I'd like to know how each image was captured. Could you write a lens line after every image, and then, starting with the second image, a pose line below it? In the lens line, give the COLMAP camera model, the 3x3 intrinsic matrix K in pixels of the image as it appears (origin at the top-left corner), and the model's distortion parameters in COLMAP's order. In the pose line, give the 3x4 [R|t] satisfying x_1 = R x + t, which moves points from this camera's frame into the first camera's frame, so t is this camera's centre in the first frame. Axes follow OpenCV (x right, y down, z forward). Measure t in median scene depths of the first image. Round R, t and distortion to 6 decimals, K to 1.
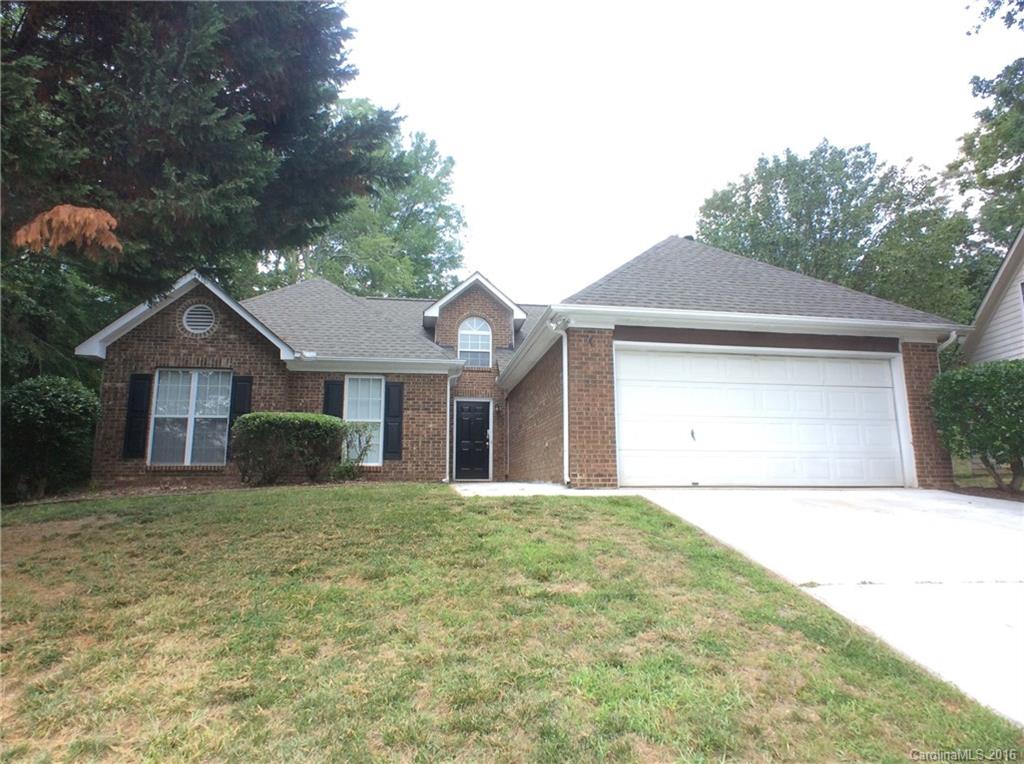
lens RADIAL K [[618.5, 0, 495.3], [0, 618.5, 380.0], [0, 0, 1]] dist [-0.005193, 0.006392]
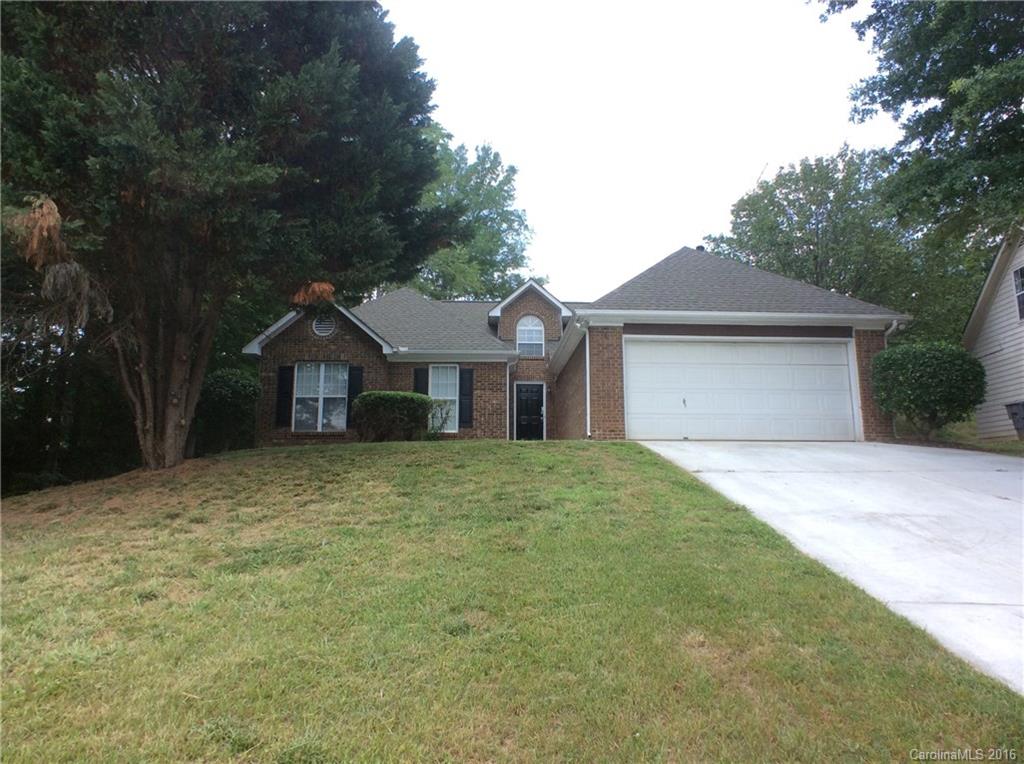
lens RADIAL K [[618.5, 0, 495.3], [0, 618.5, 380.0], [0, 0, 1]] dist [-0.005193, 0.006392]
pose [[0.993562, -0.016461, -0.112085, 0.046511], [0.018213, 0.999727, 0.014624, 0.009429], [0.111813, -0.016571, 0.993591, -0.309486]]
